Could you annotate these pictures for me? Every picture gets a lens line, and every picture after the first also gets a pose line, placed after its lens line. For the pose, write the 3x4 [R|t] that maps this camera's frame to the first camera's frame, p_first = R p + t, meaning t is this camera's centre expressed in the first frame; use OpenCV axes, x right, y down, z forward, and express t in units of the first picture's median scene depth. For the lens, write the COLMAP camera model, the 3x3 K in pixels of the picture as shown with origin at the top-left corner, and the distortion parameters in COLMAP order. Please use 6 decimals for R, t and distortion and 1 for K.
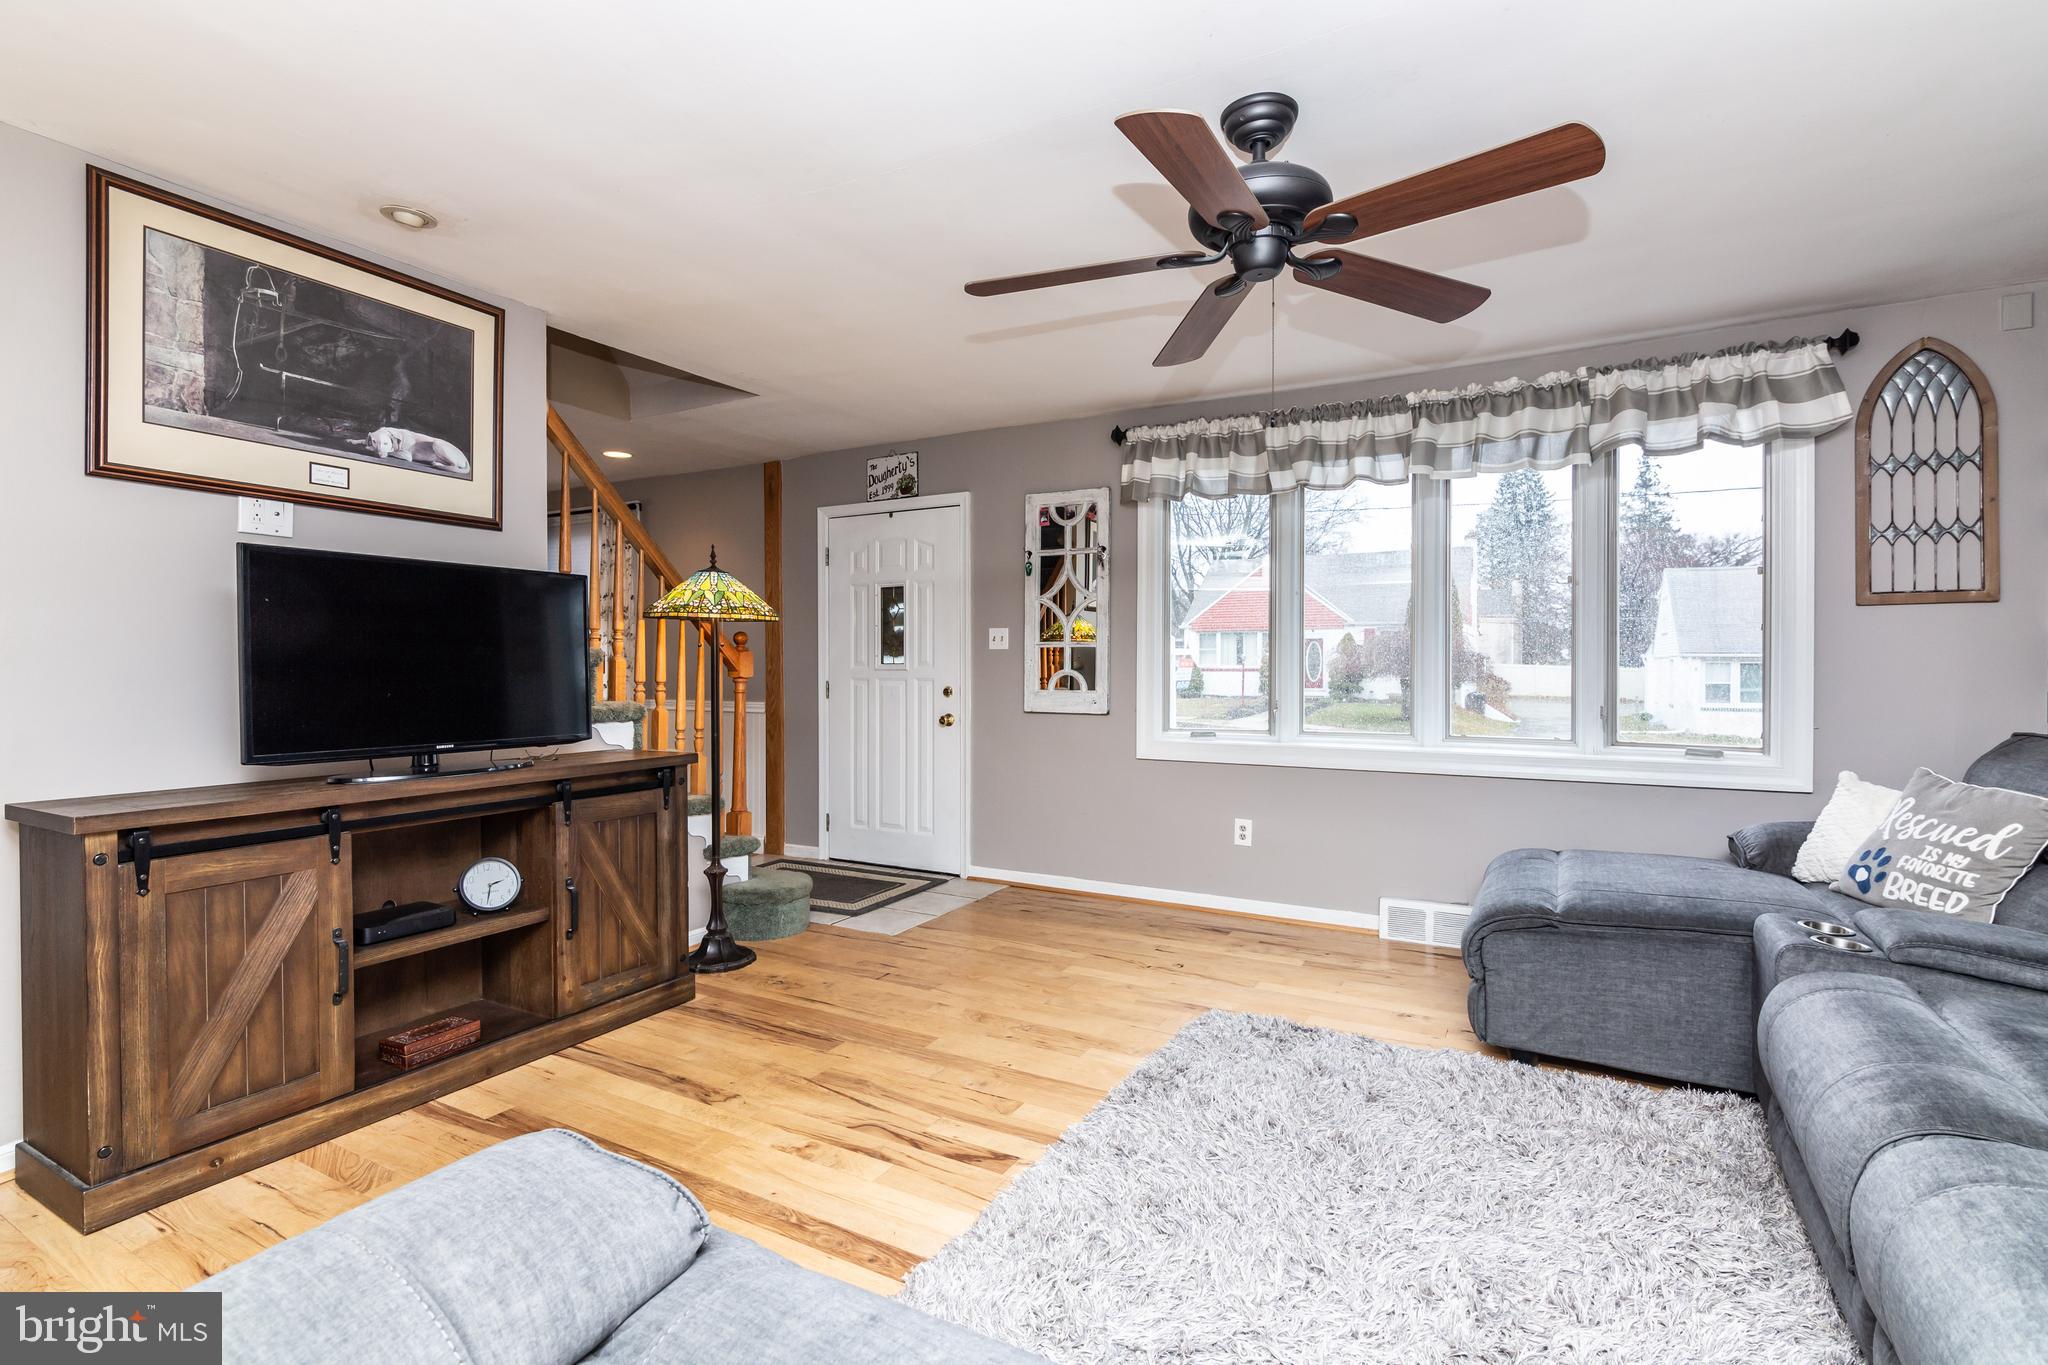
lens RADIAL K [[921.9, 0, 1021.9], [0, 921.9, 668.6], [0, 0, 1]] dist [0.000231, -0.000204]
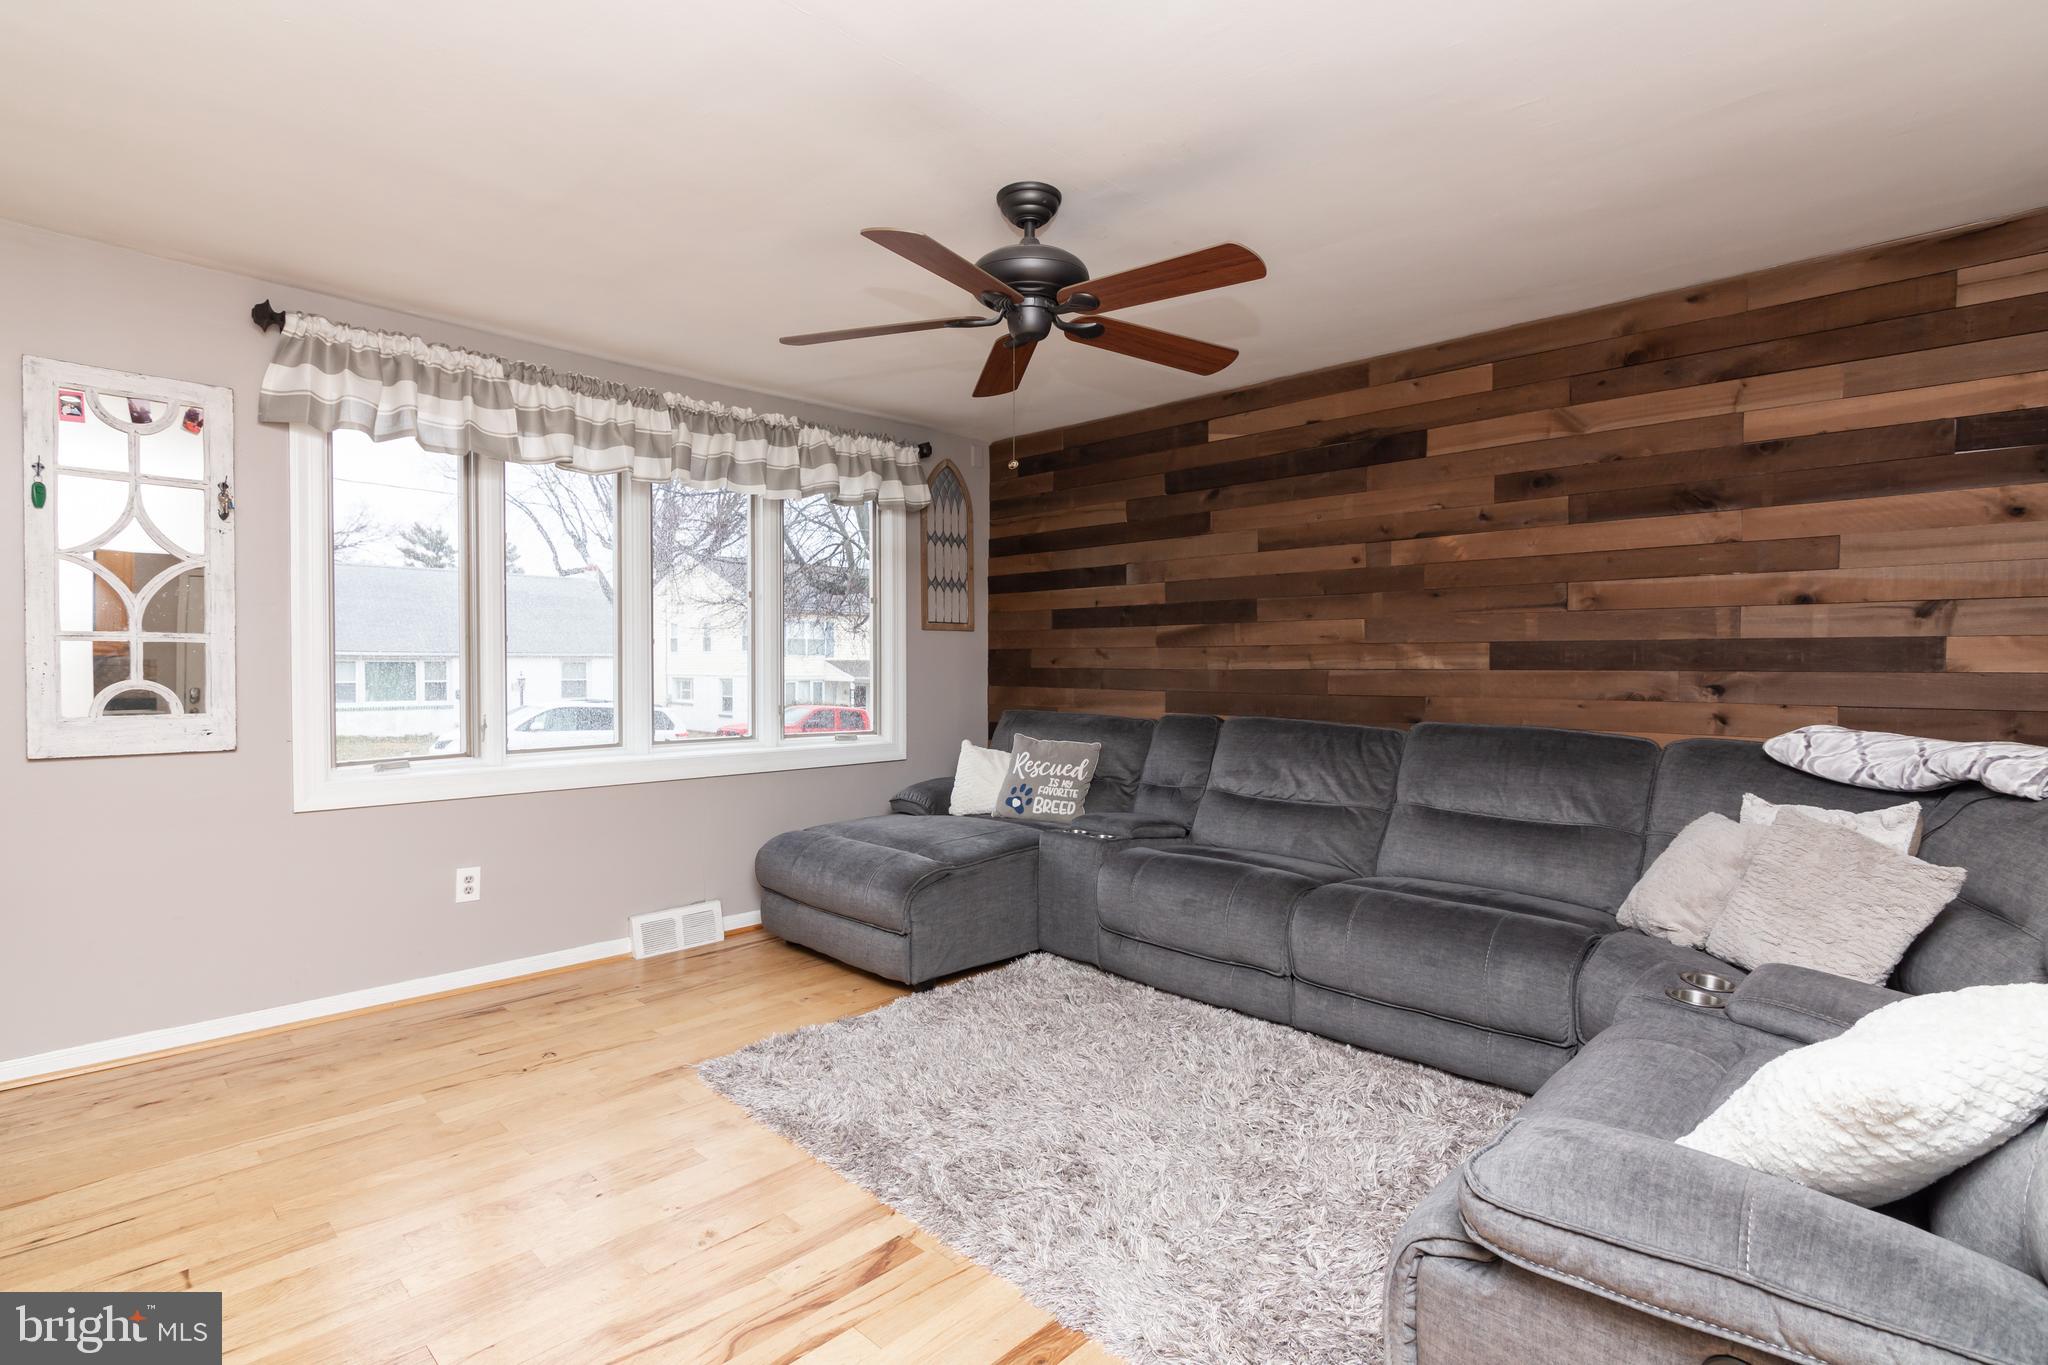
lens RADIAL K [[991.9, 0, 1026.0], [0, 991.9, 676.5], [0, 0, 1]] dist [-0.001947, -0.000289]
pose [[0.265684, -0.010546, 0.964002, -0.558173], [0.001005, 0.999943, 0.010662, -0.009862], [-0.964060, -0.001864, 0.265679, 0.399918]]
